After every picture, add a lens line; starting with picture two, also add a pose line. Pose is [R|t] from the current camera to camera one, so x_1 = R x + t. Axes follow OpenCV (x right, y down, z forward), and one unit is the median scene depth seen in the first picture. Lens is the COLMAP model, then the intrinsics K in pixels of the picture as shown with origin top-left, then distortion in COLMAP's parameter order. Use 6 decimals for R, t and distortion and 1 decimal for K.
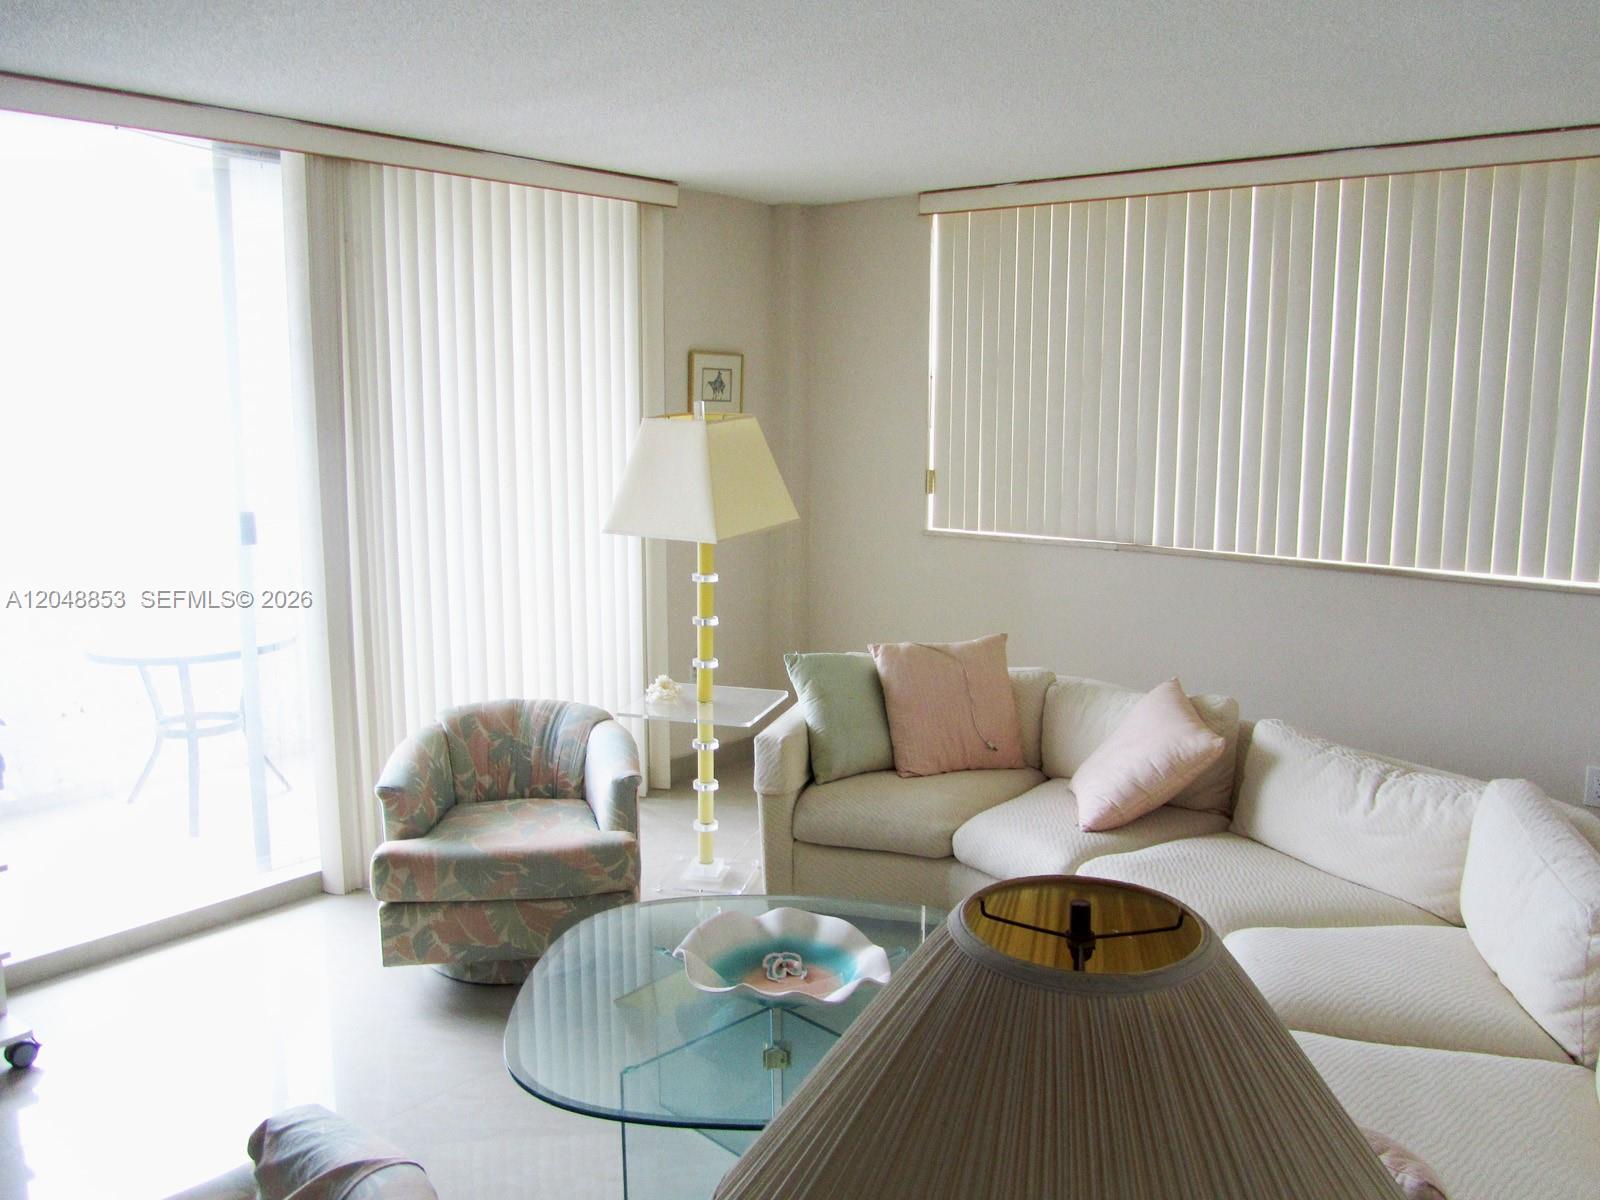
lens RADIAL K [[1292.4, 0, 802.1], [0, 1292.4, 593.0], [0, 0, 1]] dist [-0.052950, 0.003286]
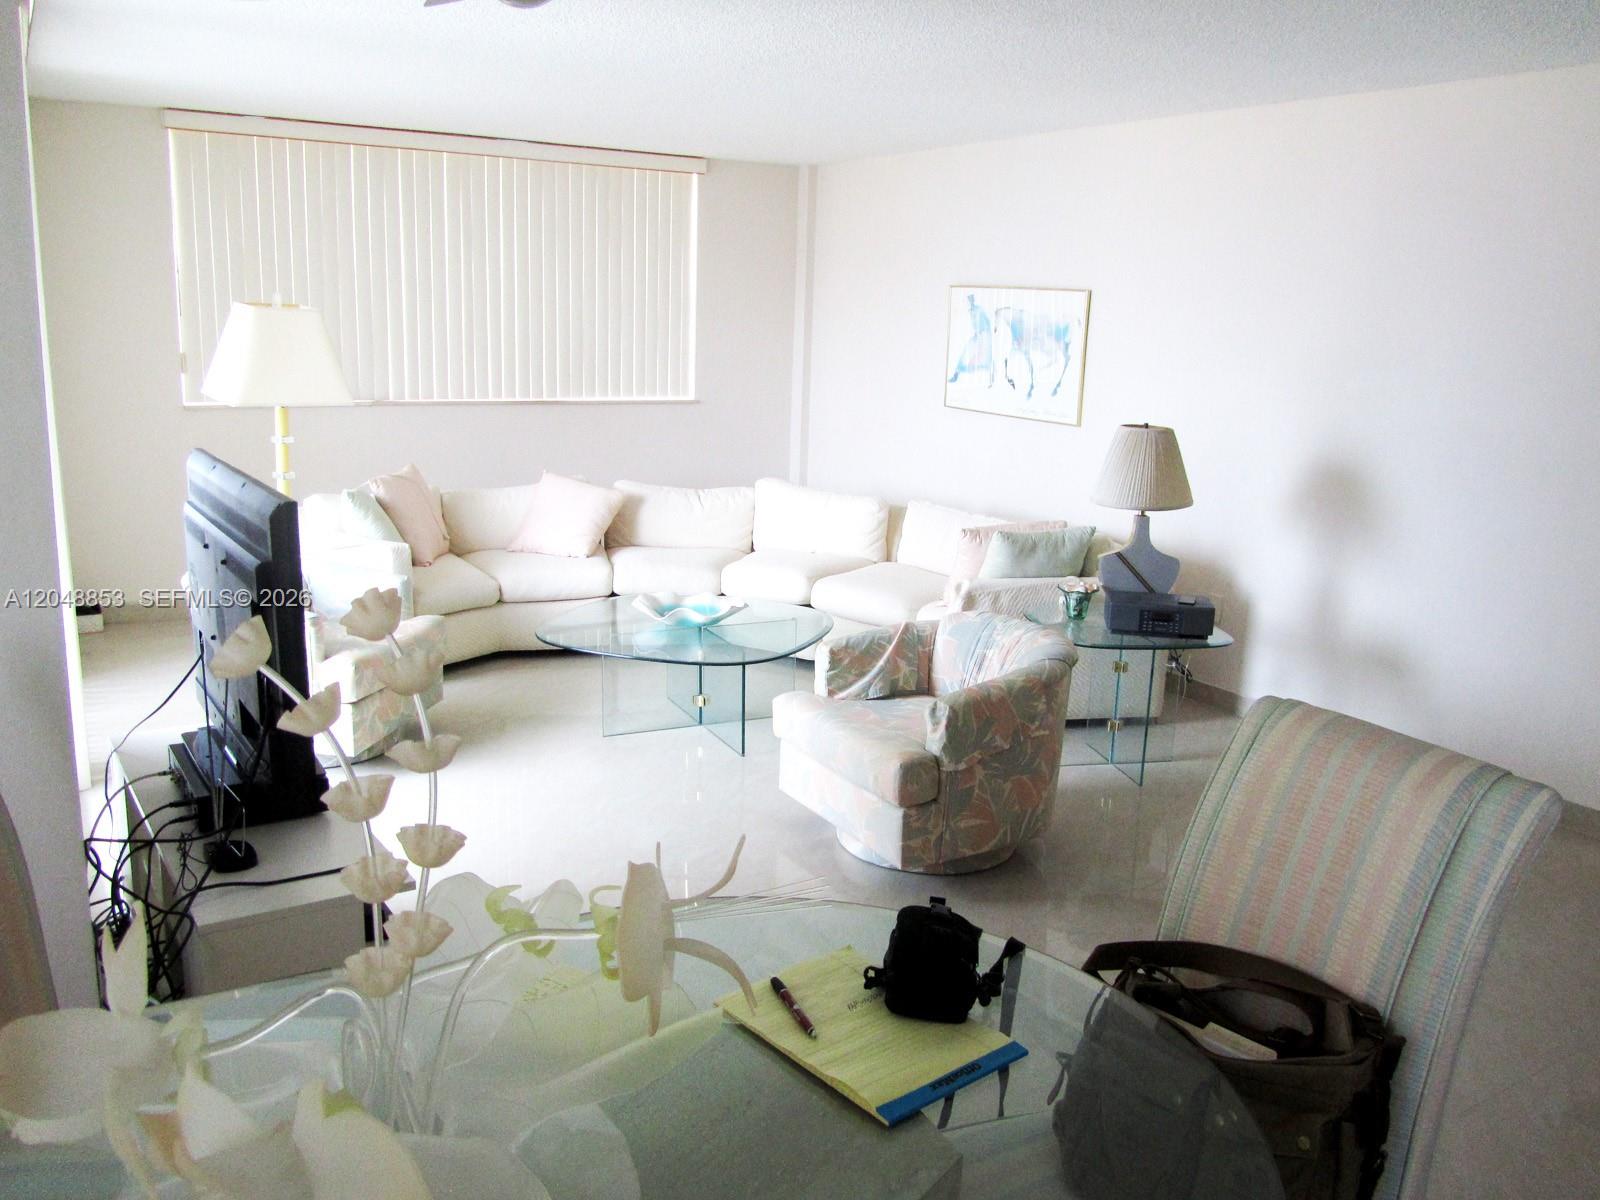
lens RADIAL K [[1292.4, 0, 802.1], [0, 1292.4, 593.0], [0, 0, 1]] dist [-0.052950, 0.003286]
pose [[0.327646, -0.191432, 0.925204, -0.909894], [0.115708, 0.980017, 0.161797, -0.005087], [-0.937689, 0.054042, 0.343249, 0.108917]]
